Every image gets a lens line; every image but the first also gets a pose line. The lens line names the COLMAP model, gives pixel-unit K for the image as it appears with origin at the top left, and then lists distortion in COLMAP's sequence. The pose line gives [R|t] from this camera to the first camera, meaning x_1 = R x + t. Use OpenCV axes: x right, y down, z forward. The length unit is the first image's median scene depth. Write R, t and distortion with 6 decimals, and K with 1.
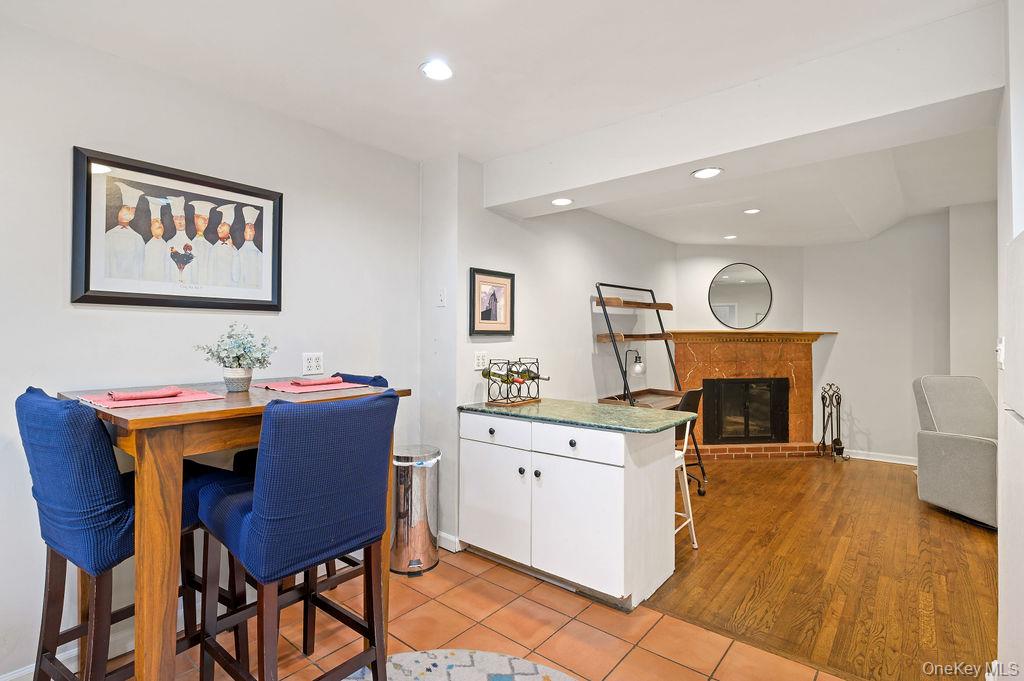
lens RADIAL K [[496.3, 0, 505.7], [0, 496.3, 331.8], [0, 0, 1]] dist [-0.008237, 0.000225]
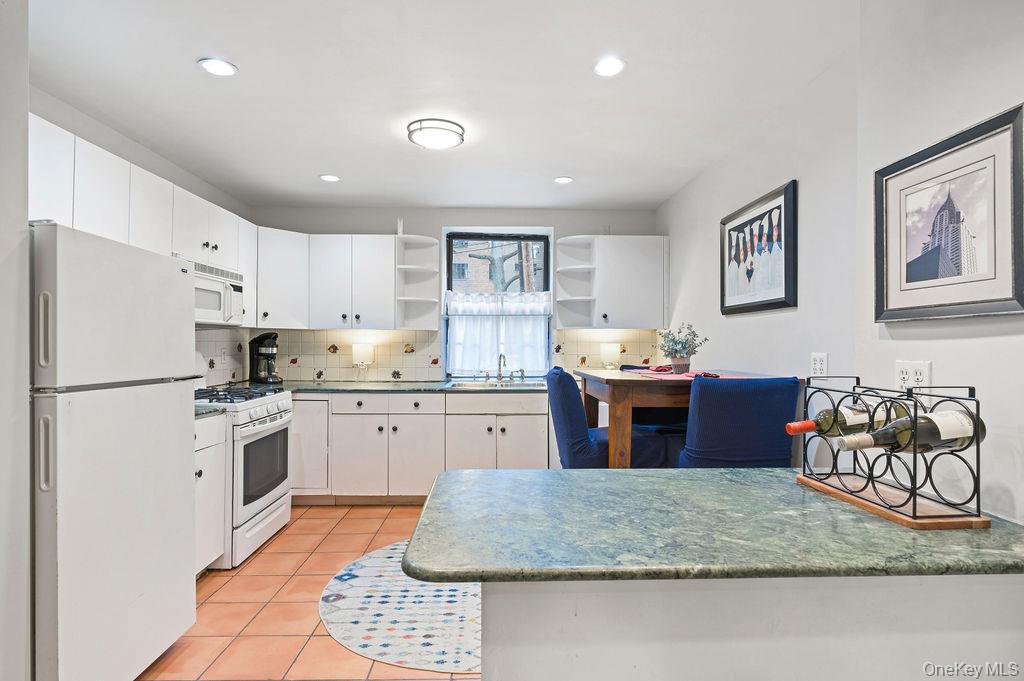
lens RADIAL K [[527.9, 0, 528.1], [0, 527.9, 344.2], [0, 0, 1]] dist [-0.008184, 0.002210]
pose [[-0.722964, -0.008157, -0.690838, 0.365500], [-0.003885, 0.999962, -0.007741, 0.024153], [0.690875, -0.002912, -0.722968, 0.847537]]
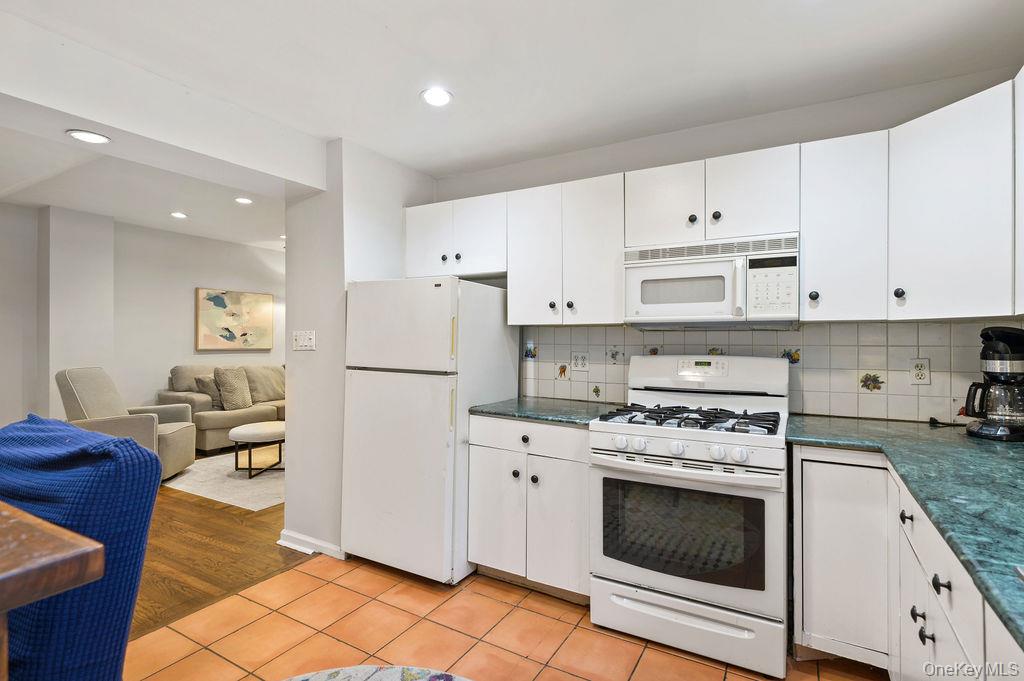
lens RADIAL K [[496.3, 0, 516.9], [0, 496.3, 339.6], [0, 0, 1]] dist [-0.008237, 0.000225]
pose [[-0.185073, -0.002610, 0.982721, -0.346593], [-0.014269, 0.999898, -0.000032, 0.013213], [-0.982621, -0.014028, -0.185092, 0.254013]]
